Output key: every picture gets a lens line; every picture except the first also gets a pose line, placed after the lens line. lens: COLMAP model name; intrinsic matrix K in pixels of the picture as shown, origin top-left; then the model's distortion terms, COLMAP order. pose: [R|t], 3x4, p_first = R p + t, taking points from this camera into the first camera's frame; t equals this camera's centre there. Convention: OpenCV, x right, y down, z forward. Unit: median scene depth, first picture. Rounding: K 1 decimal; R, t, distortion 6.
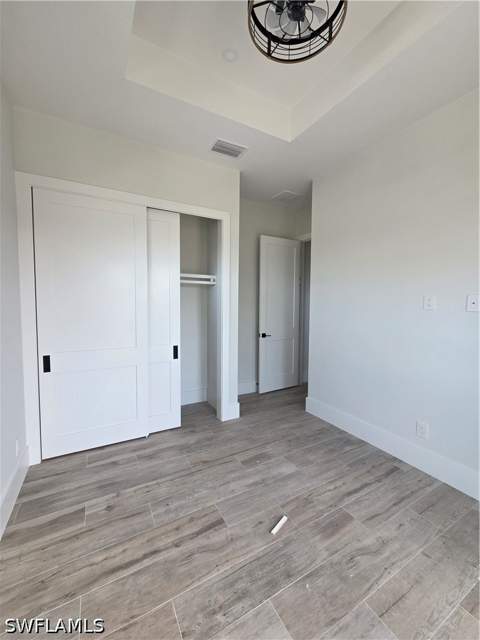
lens RADIAL K [[262.5, 0, 240.0], [0, 262.5, 320.0], [0, 0, 1]] dist [-0.001716, -0.000136]
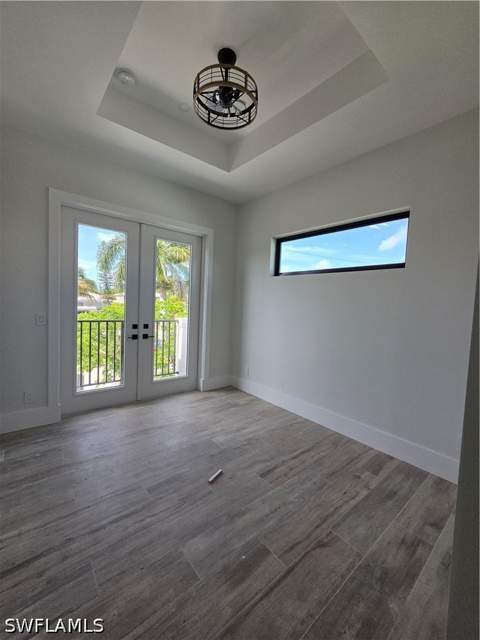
lens RADIAL K [[262.5, 0, 240.0], [0, 262.5, 320.0], [0, 0, 1]] dist [-0.001716, -0.000136]
pose [[-0.981939, -0.038488, -0.185243, 0.251770], [-0.061877, 0.990576, 0.122187, -0.093241], [0.178795, 0.131443, -0.975067, 1.824247]]
